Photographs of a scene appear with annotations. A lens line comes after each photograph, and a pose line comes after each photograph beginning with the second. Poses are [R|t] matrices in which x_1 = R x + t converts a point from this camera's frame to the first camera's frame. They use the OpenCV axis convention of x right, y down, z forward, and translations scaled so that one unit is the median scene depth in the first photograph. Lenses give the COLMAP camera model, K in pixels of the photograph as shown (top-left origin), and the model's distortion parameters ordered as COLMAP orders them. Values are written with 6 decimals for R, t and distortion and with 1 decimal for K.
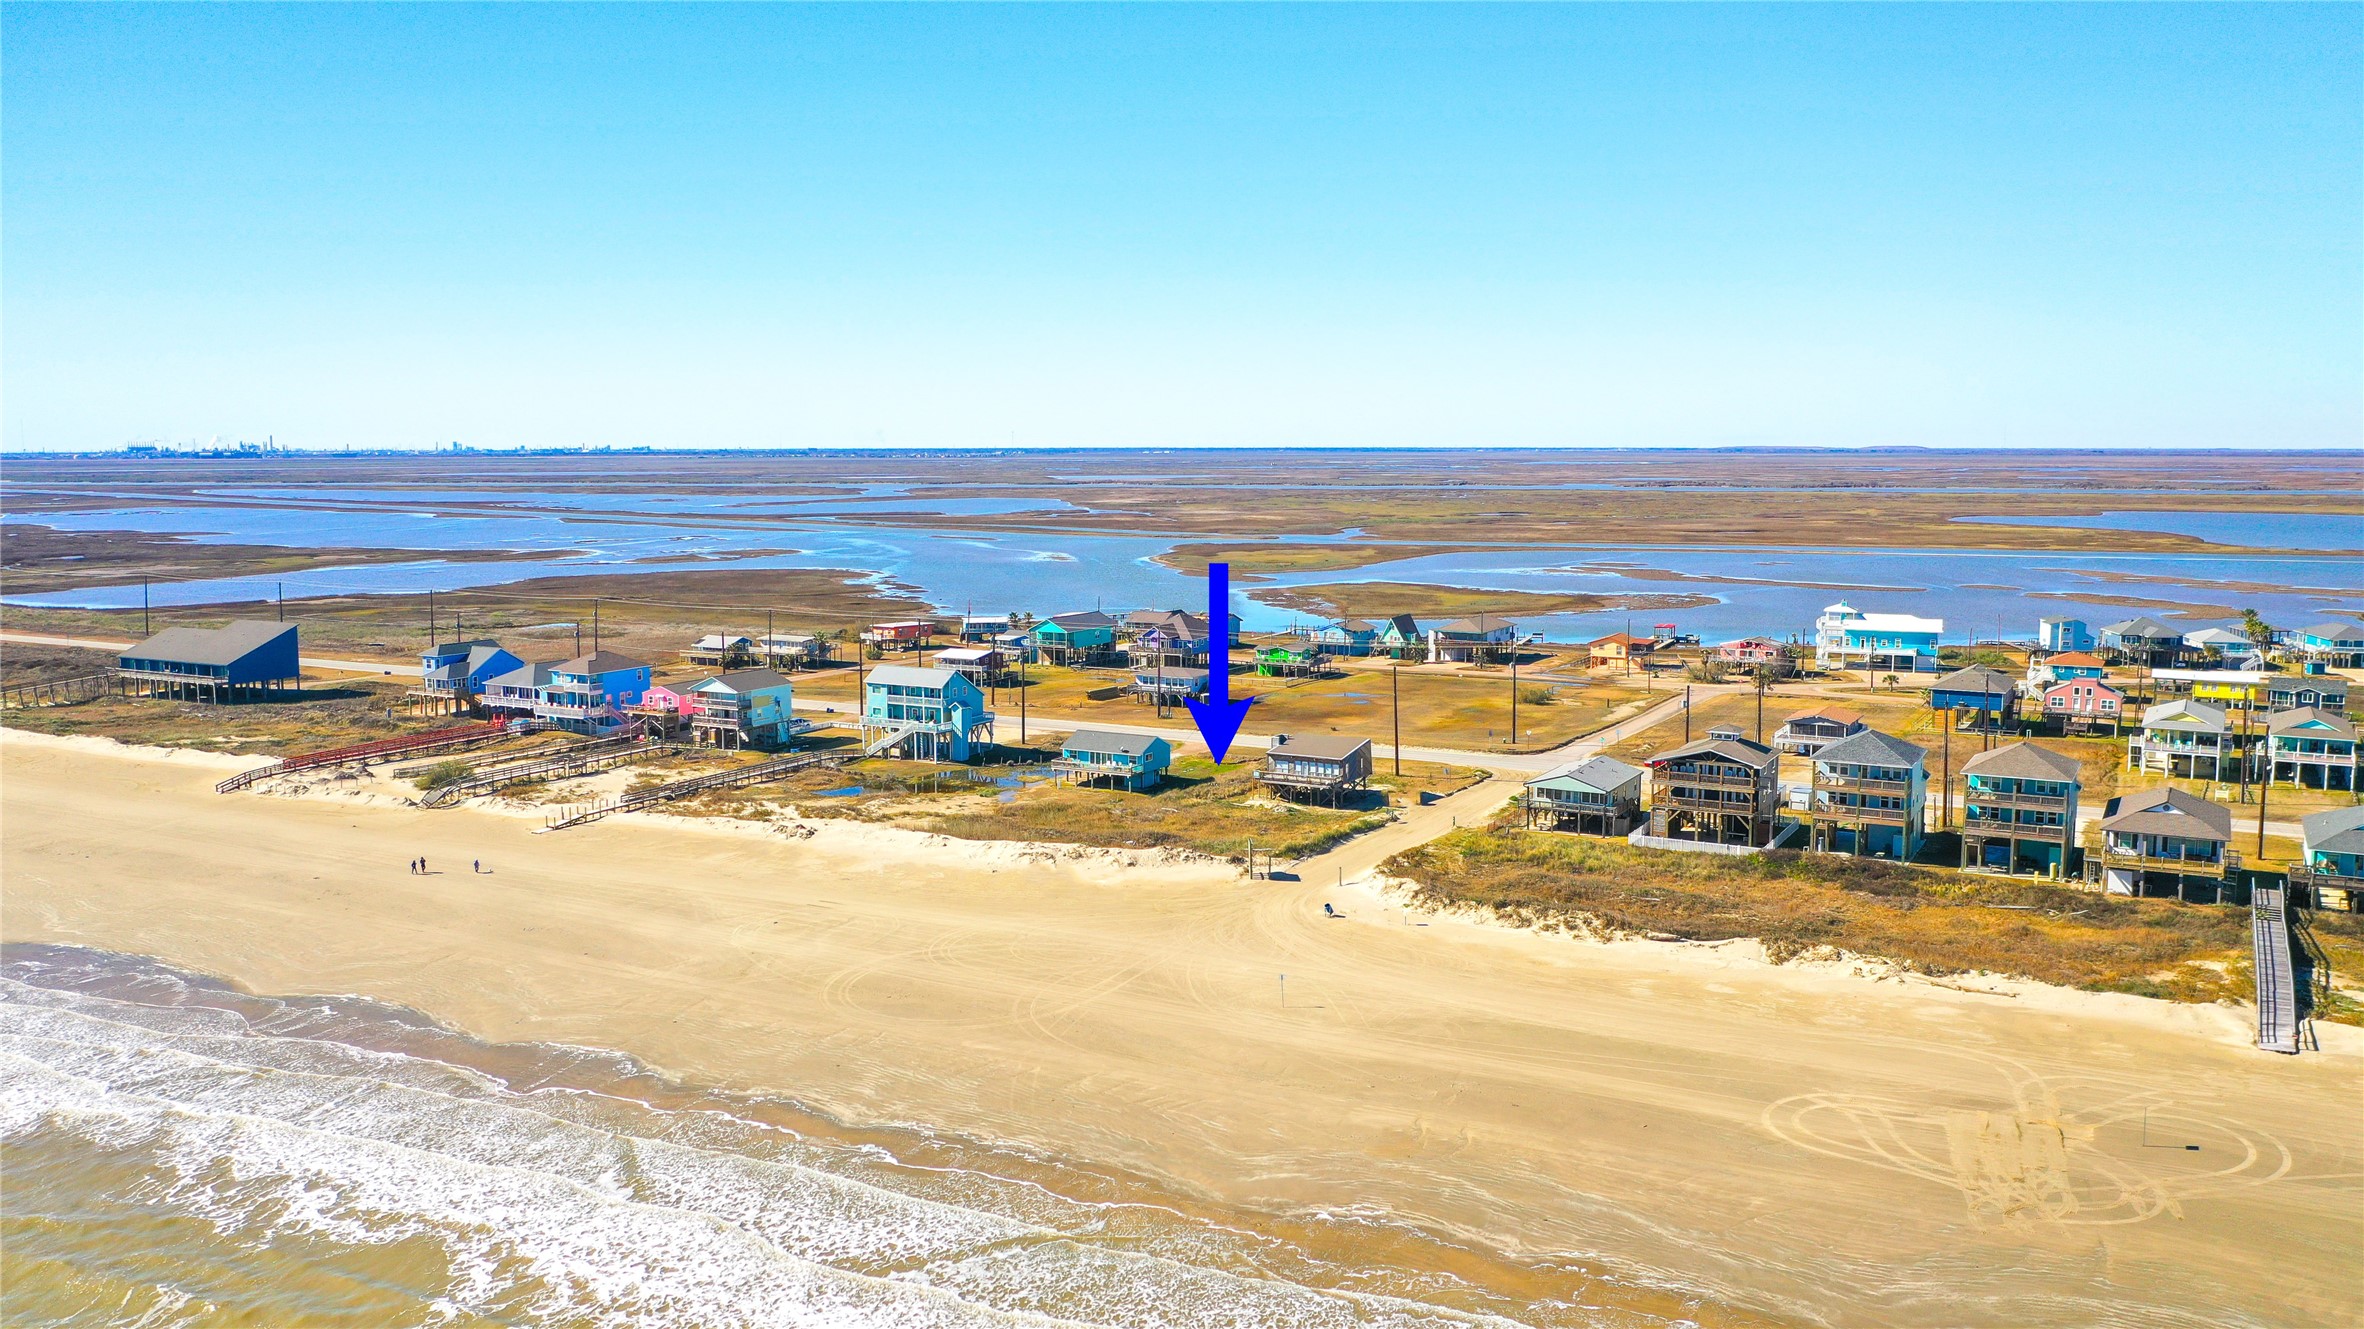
lens RADIAL K [[1913.9, 0, 1181.6], [0, 1913.9, 663.3], [0, 0, 1]] dist [-0.004135, 0.000511]
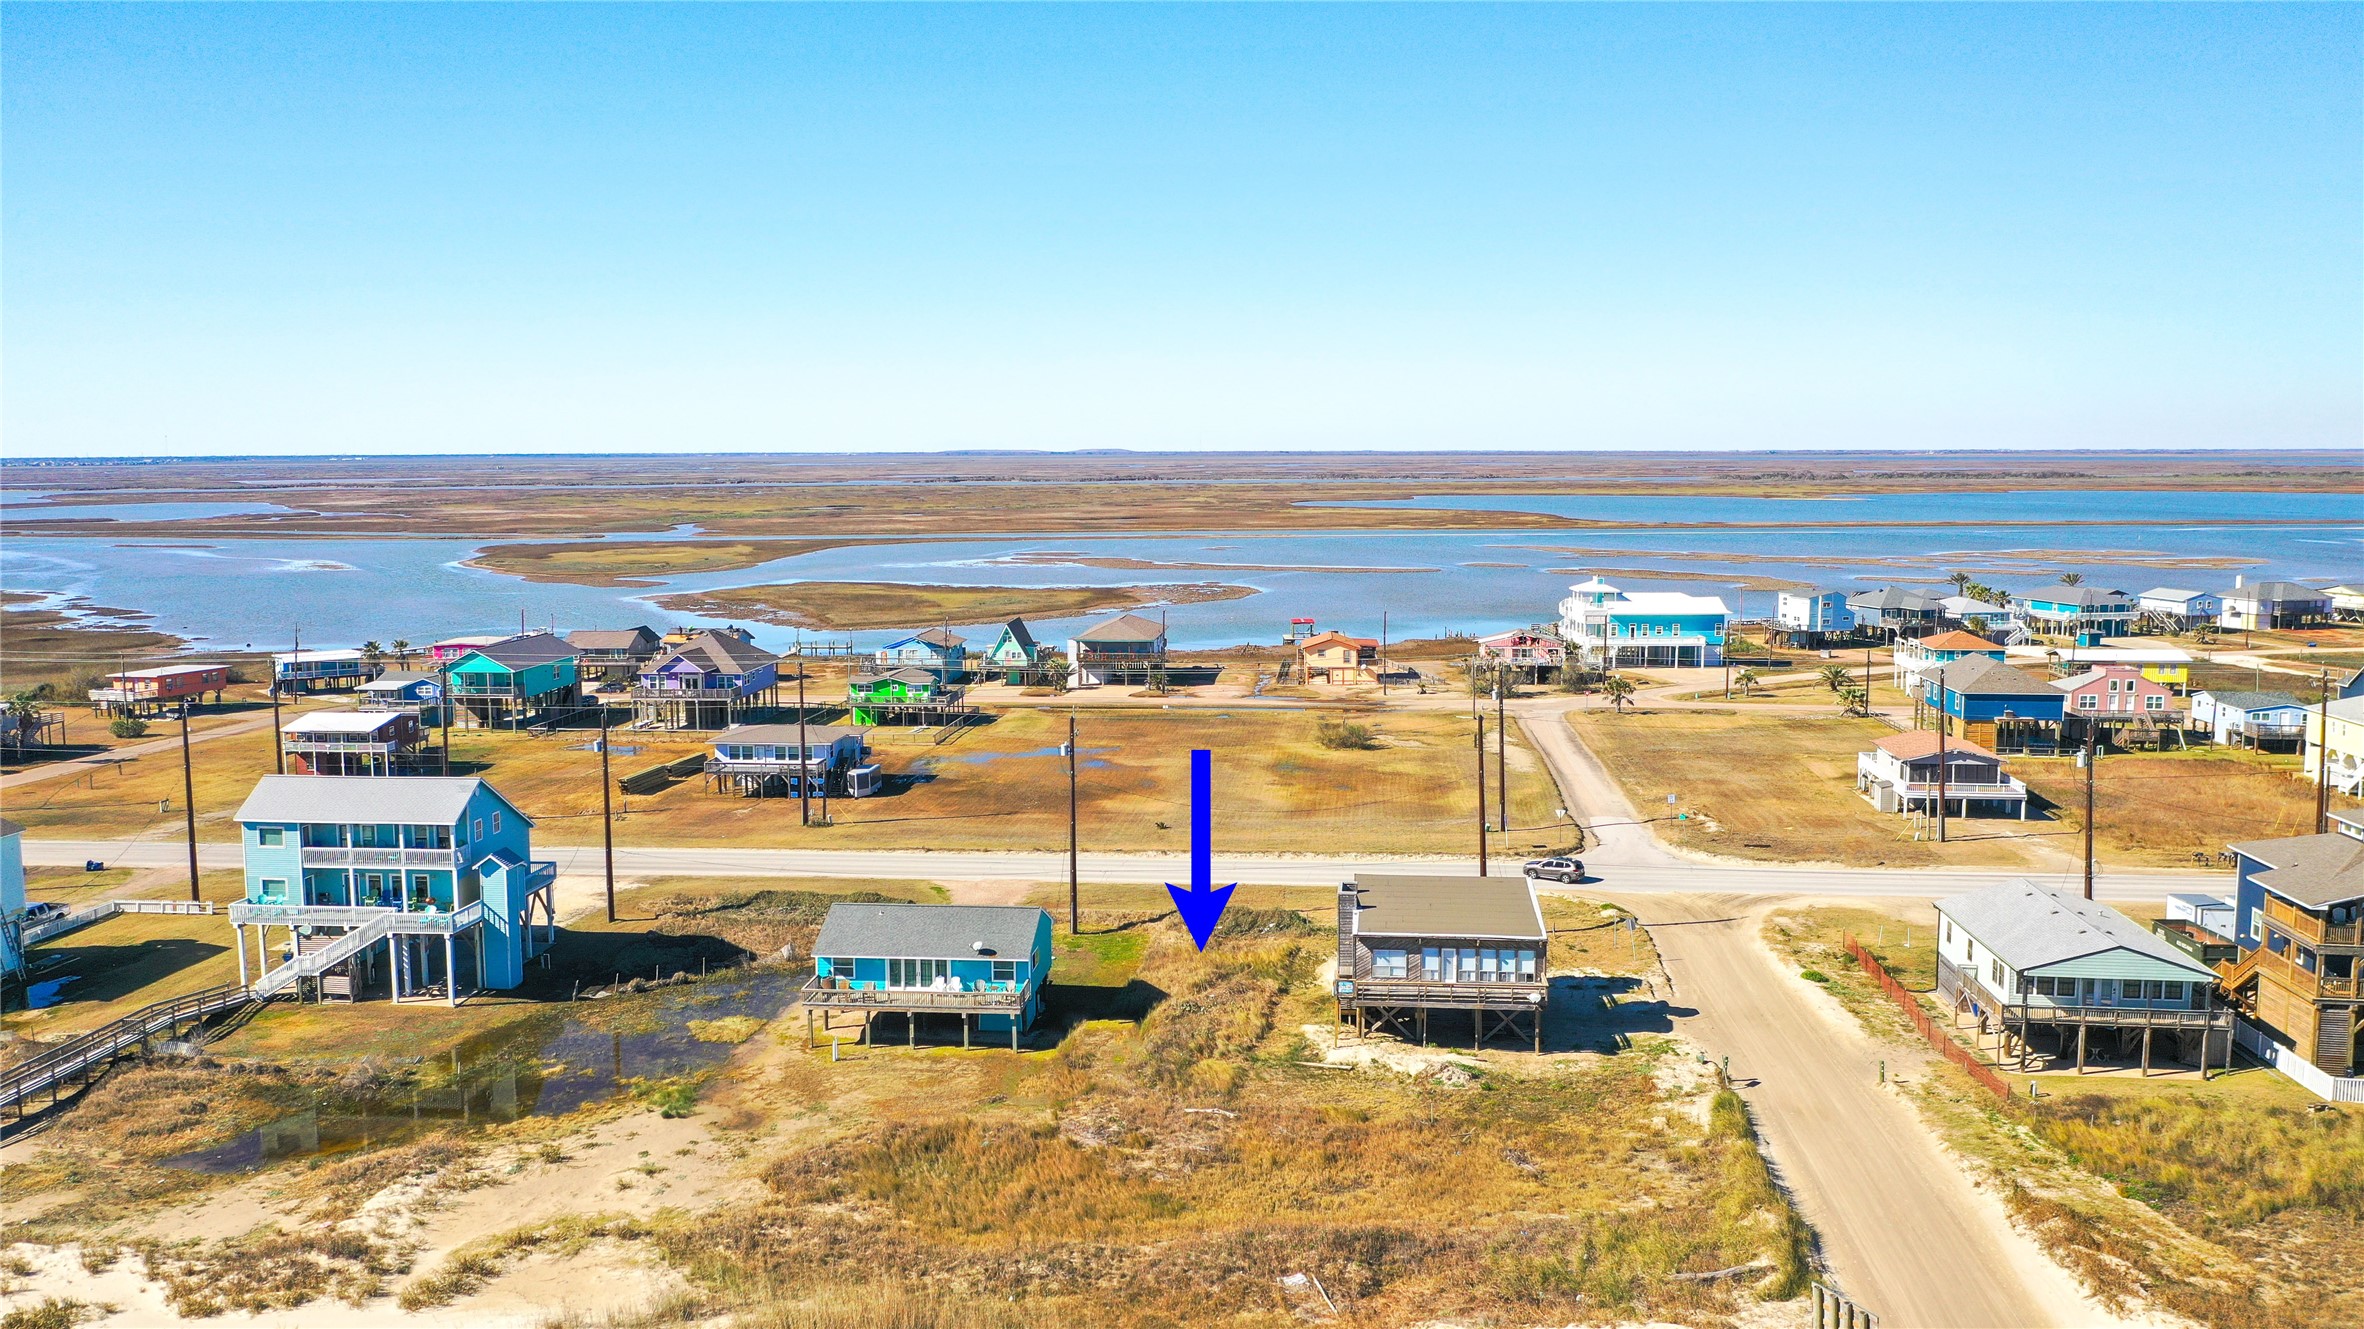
lens RADIAL K [[1913.9, 0, 1183.5], [0, 1913.9, 666.7], [0, 0, 1]] dist [-0.004135, 0.000511]
pose [[0.920036, -0.049439, 0.388703, -0.096687], [0.050186, 0.998706, 0.008237, -0.011918], [-0.388608, 0.011929, 0.921326, 0.380586]]
